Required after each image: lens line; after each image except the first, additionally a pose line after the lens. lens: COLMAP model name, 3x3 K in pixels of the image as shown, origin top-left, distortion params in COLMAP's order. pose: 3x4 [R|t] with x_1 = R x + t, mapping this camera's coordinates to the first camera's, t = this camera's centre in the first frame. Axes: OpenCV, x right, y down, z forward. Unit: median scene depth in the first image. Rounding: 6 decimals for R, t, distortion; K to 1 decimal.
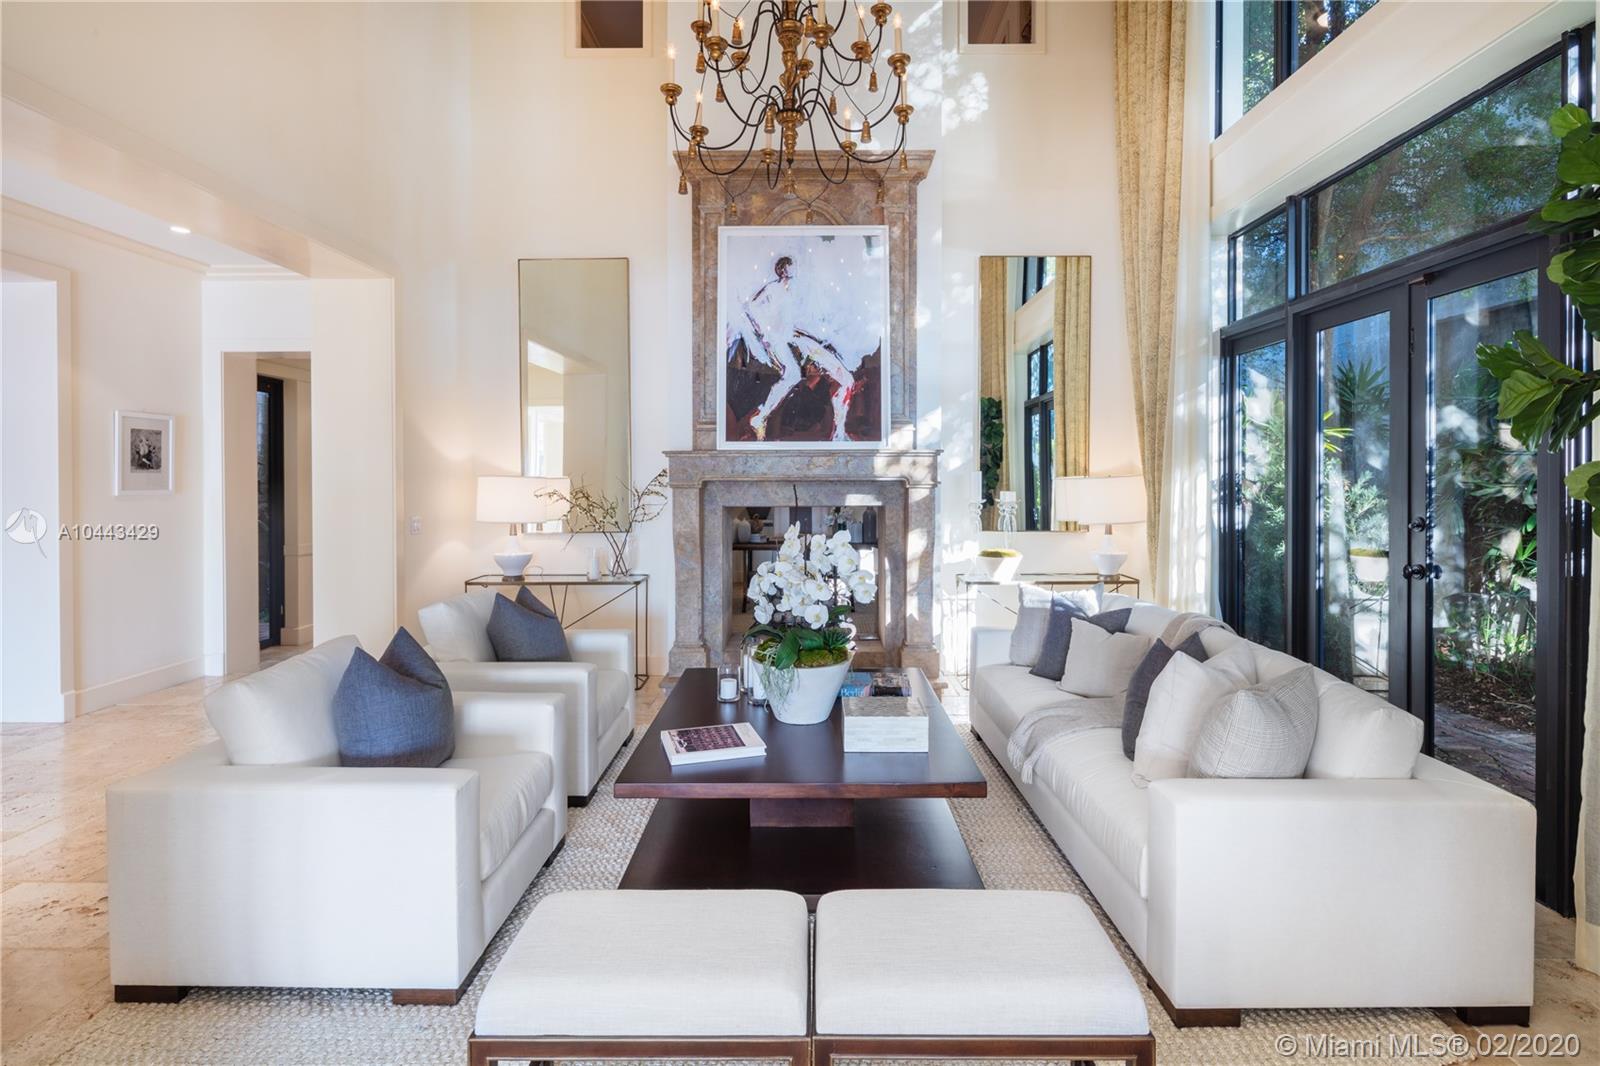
lens RADIAL K [[837.2, 0, 810.1], [0, 837.2, 479.5], [0, 0, 1]] dist [0.000627, 0.000019]
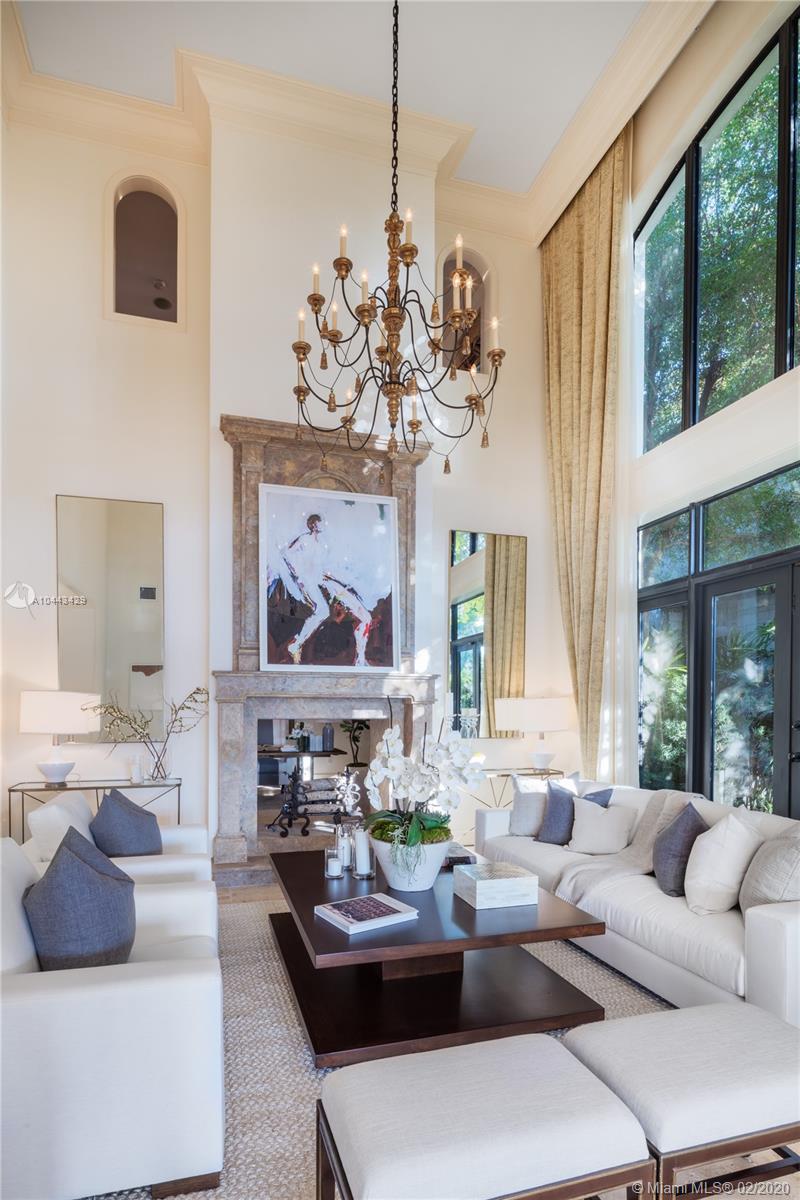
lens RADIAL K [[627.9, 0, 396.7], [0, 627.9, 713.3], [0, 0, 1]] dist [0.000627, 0.000019]
pose [[0.953708, 0.004406, 0.300701, -0.193268], [-0.006519, 0.999961, 0.006025, 0.018417], [-0.300663, -0.007707, 0.953699, 0.089281]]
